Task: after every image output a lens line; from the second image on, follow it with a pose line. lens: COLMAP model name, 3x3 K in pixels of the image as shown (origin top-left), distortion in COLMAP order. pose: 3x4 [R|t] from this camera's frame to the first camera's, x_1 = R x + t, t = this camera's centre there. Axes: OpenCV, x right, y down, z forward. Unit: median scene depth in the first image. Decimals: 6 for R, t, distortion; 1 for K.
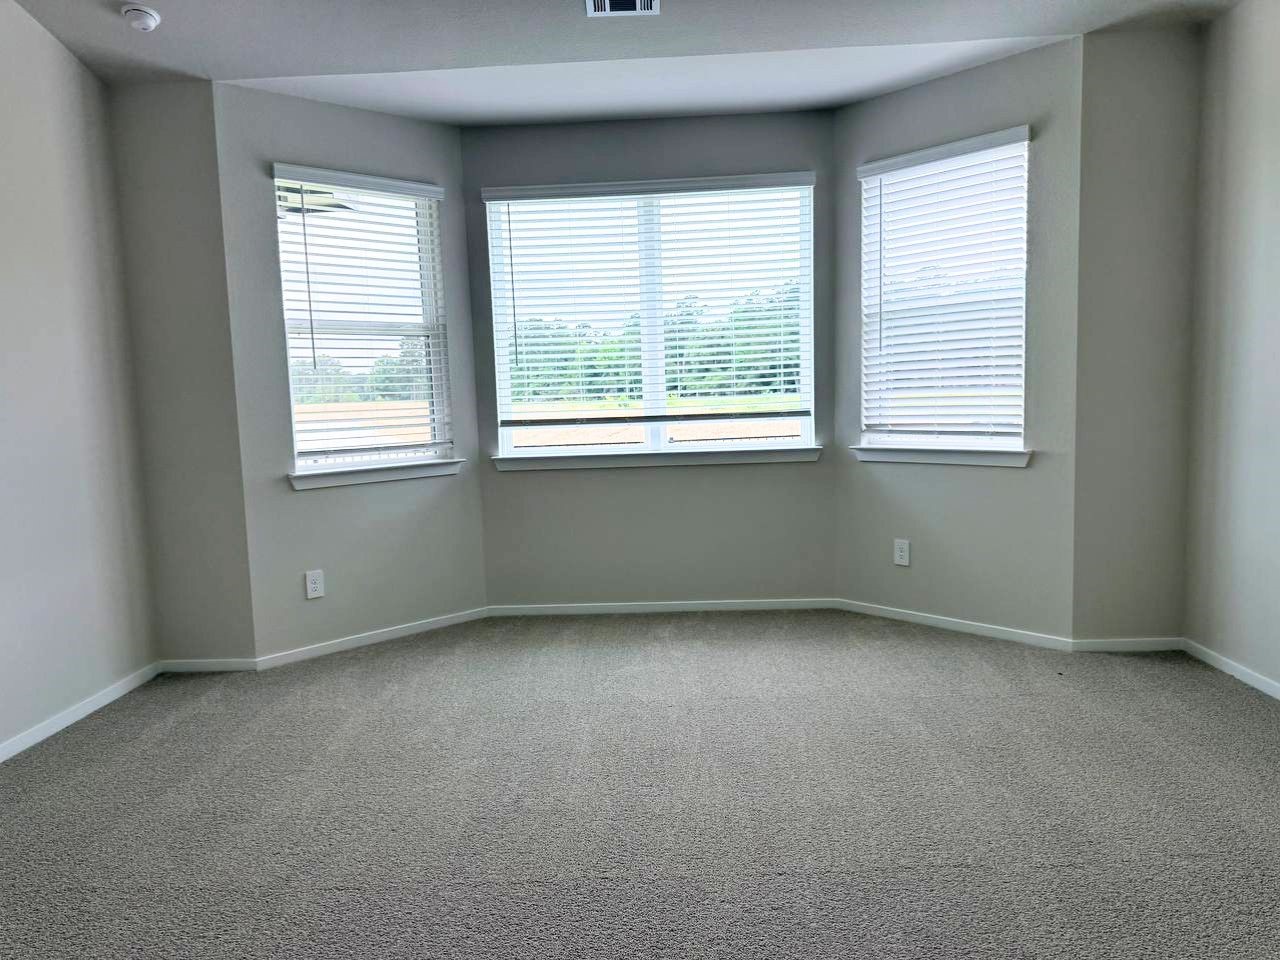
lens RADIAL K [[896.7, 0, 640.0], [0, 896.7, 480.0], [0, 0, 1]] dist [0.065336, -0.093366]
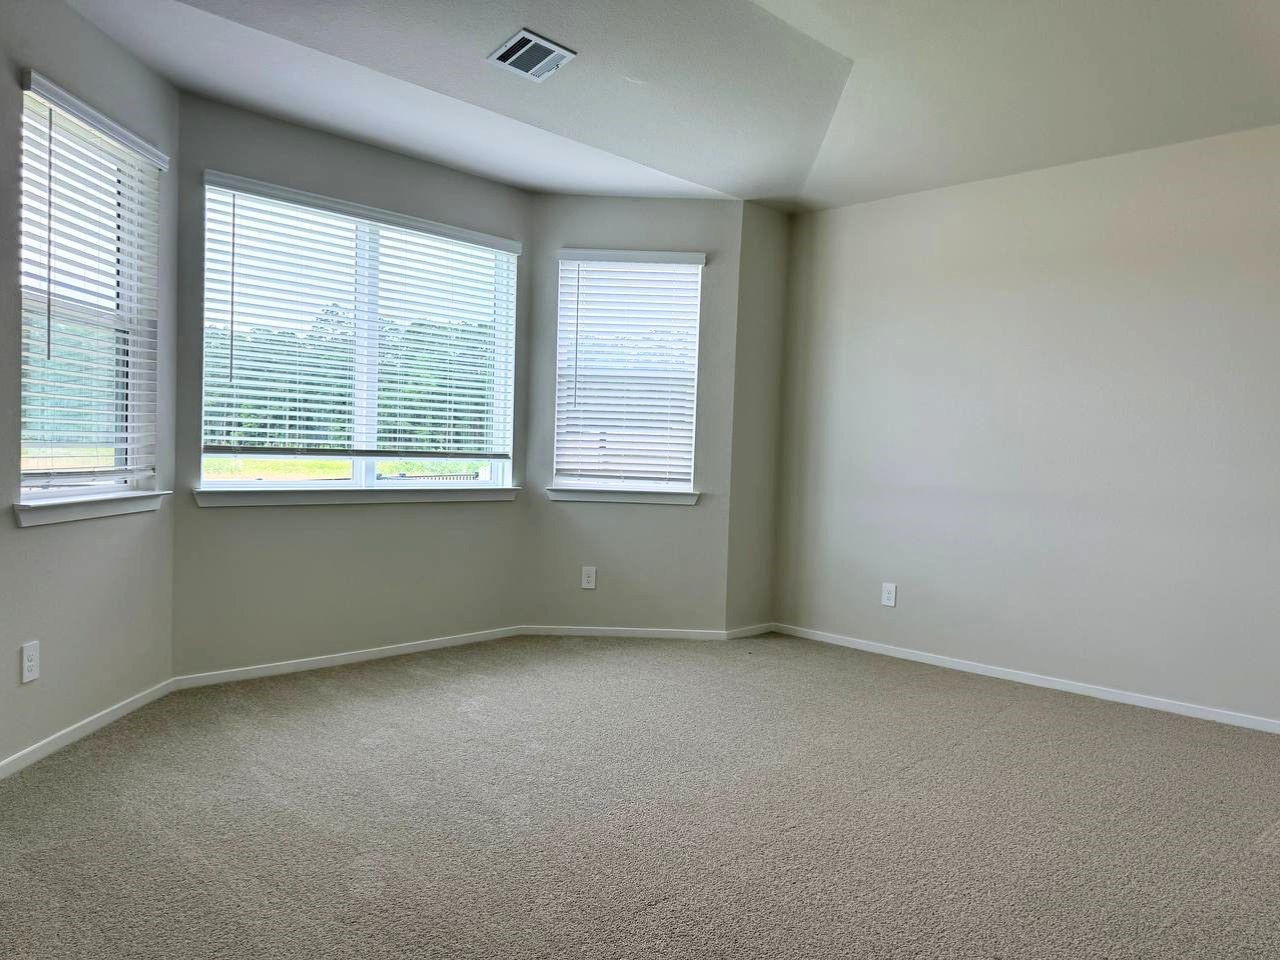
lens RADIAL K [[896.7, 0, 640.0], [0, 896.7, 480.0], [0, 0, 1]] dist [0.065336, -0.093366]
pose [[0.665120, 0.032432, 0.746032, -0.547029], [0.018998, 0.997998, -0.060324, 0.024413], [-0.746495, 0.054296, 0.663172, 0.164396]]
